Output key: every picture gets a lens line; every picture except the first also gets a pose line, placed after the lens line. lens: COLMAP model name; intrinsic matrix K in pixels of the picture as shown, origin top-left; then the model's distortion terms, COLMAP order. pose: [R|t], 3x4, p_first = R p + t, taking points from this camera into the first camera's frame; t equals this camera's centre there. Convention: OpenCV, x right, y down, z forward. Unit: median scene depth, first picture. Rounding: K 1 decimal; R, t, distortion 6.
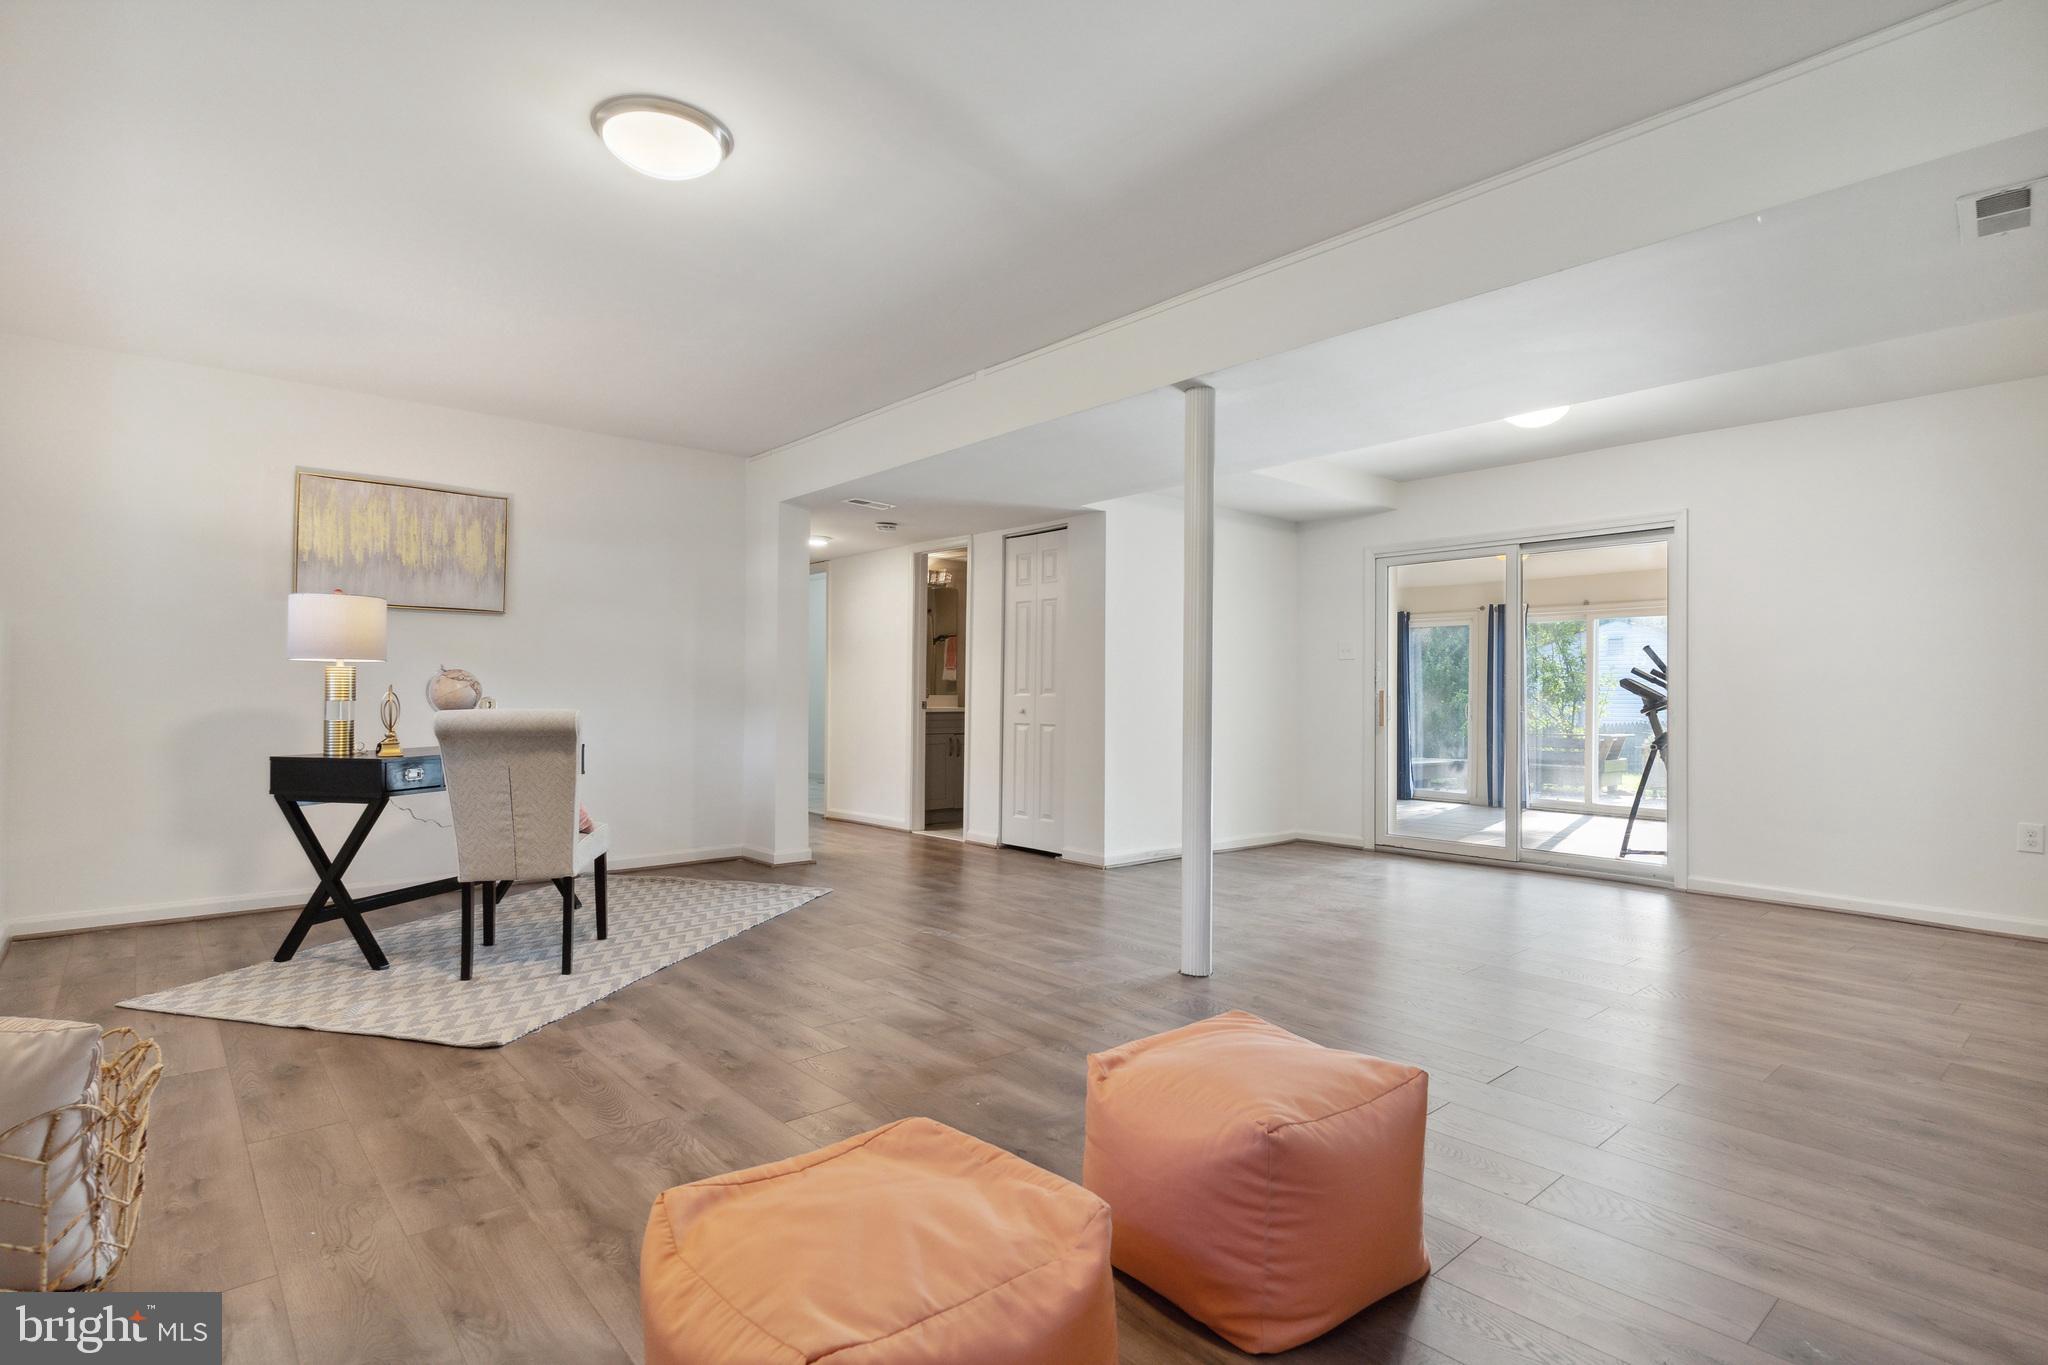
lens RADIAL K [[993.0, 0, 1020.9], [0, 993.0, 685.3], [0, 0, 1]] dist [-0.000769, 0.000054]
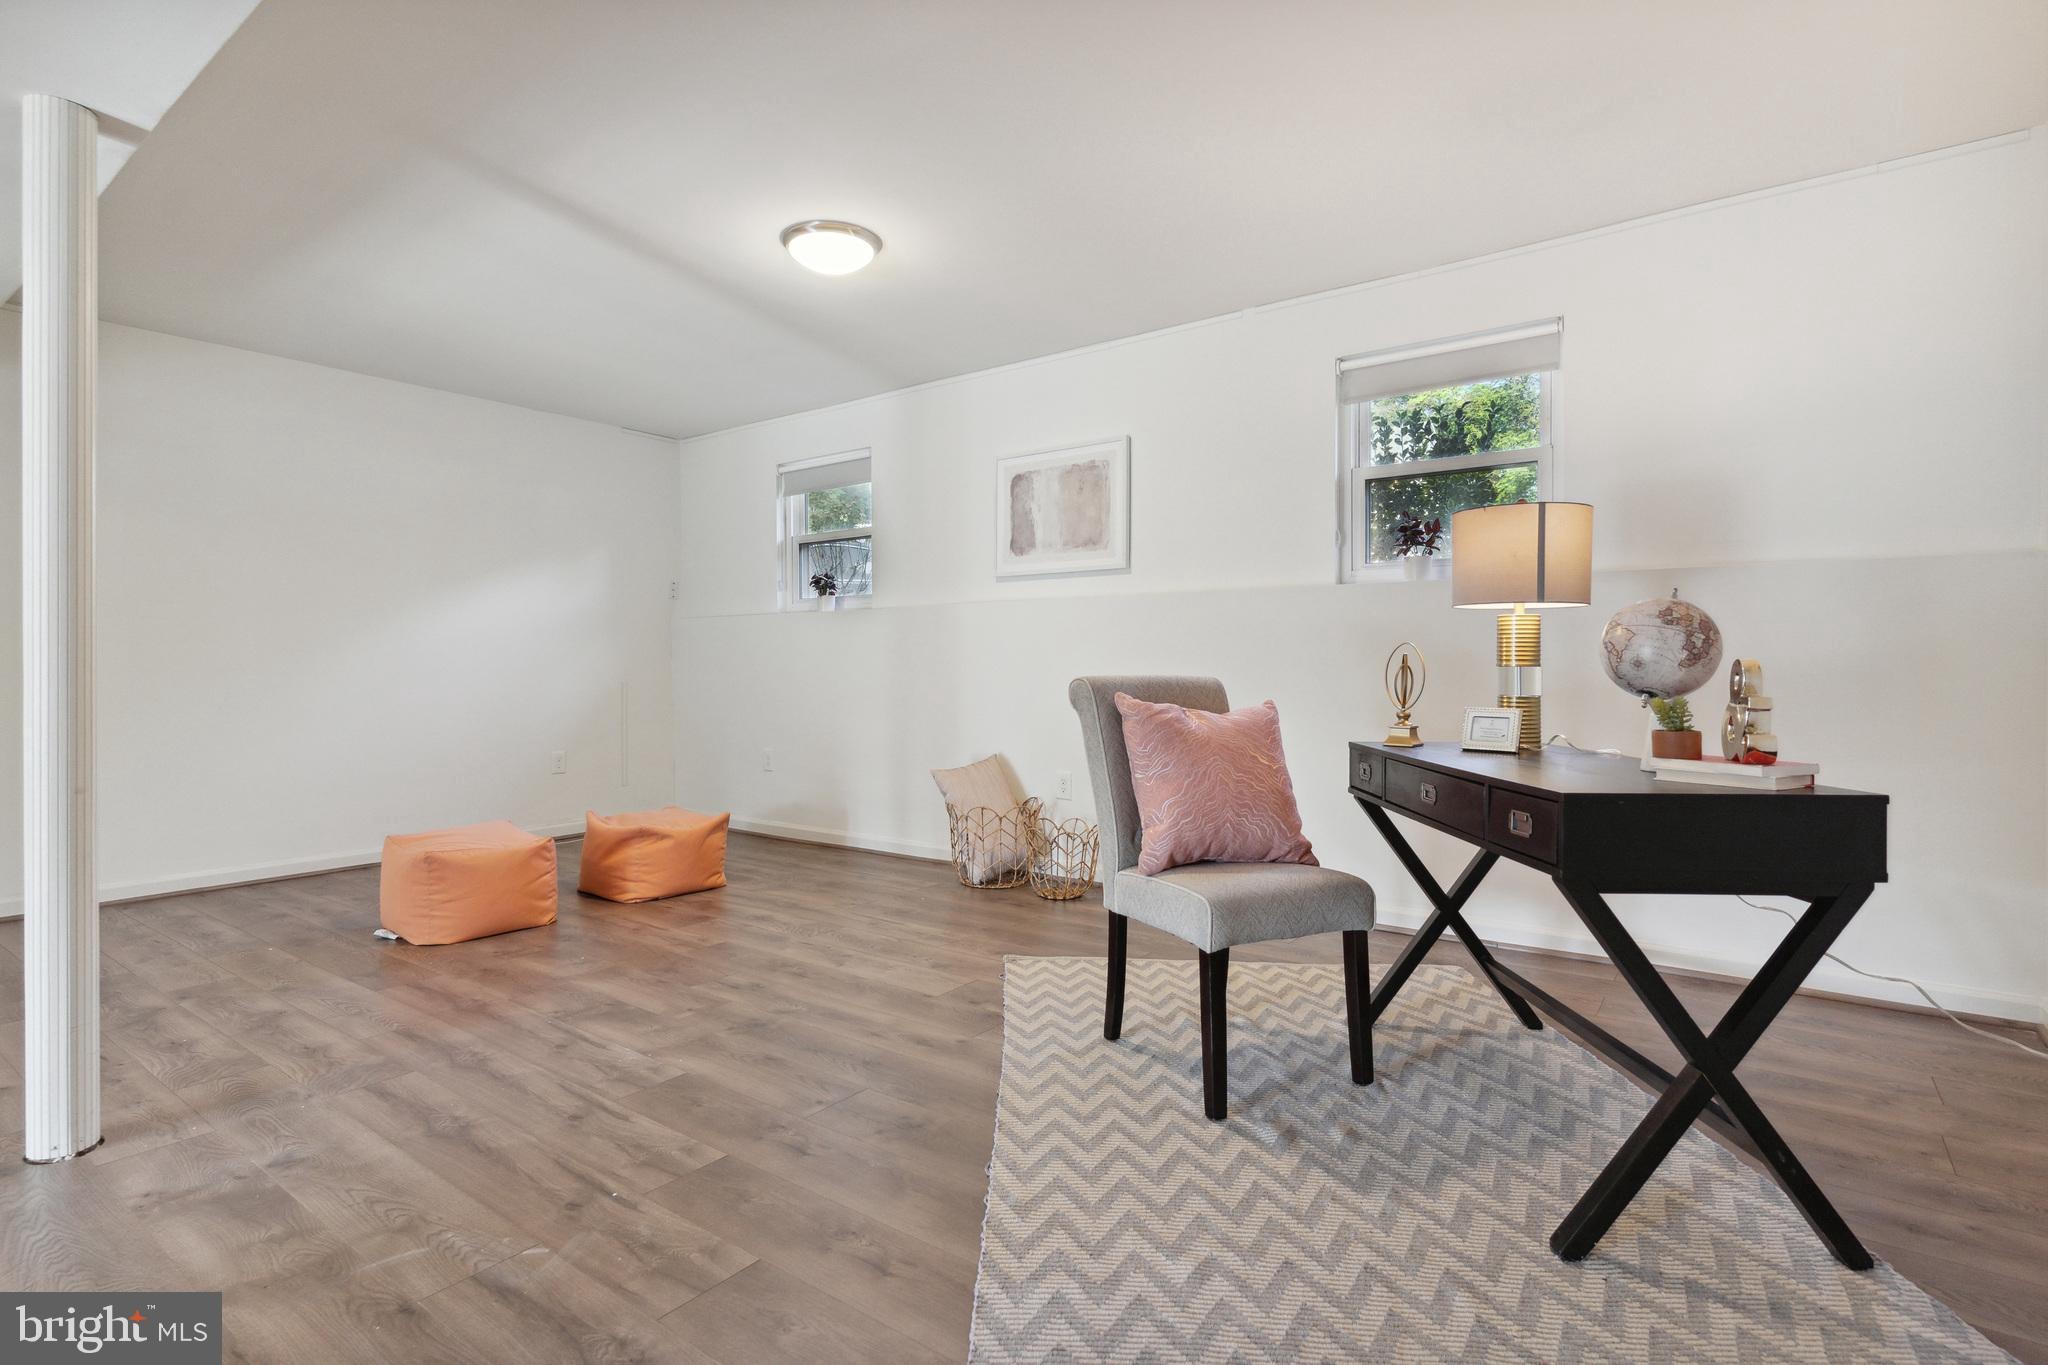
lens RADIAL K [[993.0, 0, 1028.3], [0, 993.0, 678.6], [0, 0, 1]] dist [-0.000769, 0.000054]
pose [[-0.976992, 0.000088, -0.213277, -0.266062], [0.000716, 0.999996, -0.002870, 0.030572], [0.213276, -0.002956, -0.976988, 1.871214]]
